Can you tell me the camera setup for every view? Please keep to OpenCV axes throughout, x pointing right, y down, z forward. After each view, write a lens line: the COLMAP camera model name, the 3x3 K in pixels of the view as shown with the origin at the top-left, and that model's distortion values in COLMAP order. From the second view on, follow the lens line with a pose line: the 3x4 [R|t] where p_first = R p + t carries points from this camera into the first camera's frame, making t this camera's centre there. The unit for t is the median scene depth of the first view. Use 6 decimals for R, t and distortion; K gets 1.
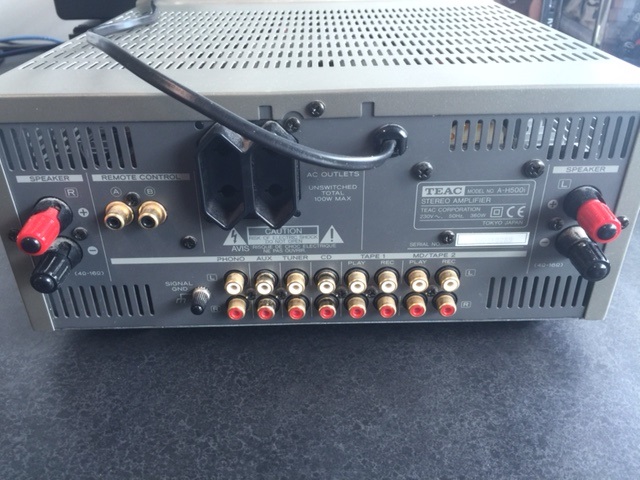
lens RADIAL K [[553.2, 0, 322.7], [0, 553.2, 238.5], [0, 0, 1]] dist [0.020409, -0.002615]
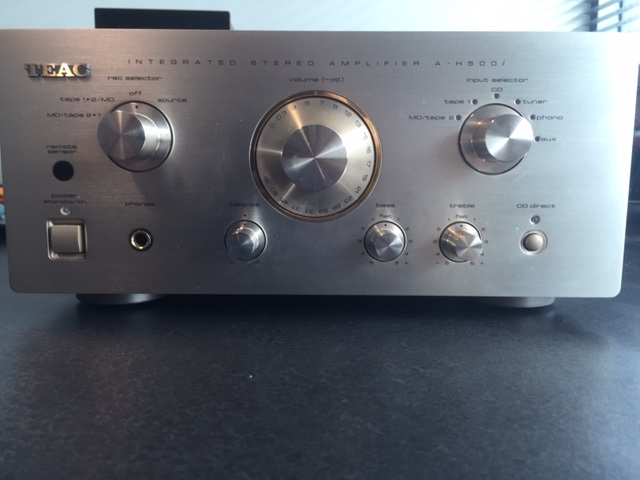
lens RADIAL K [[553.2, 0, 321.3], [0, 553.2, 242.6], [0, 0, 1]] dist [0.020409, -0.002615]
pose [[0.999741, 0.022441, 0.003866, -0.091983], [-0.019789, 0.940173, -0.340121, 0.439926], [-0.011268, 0.339956, 0.940374, 0.106925]]
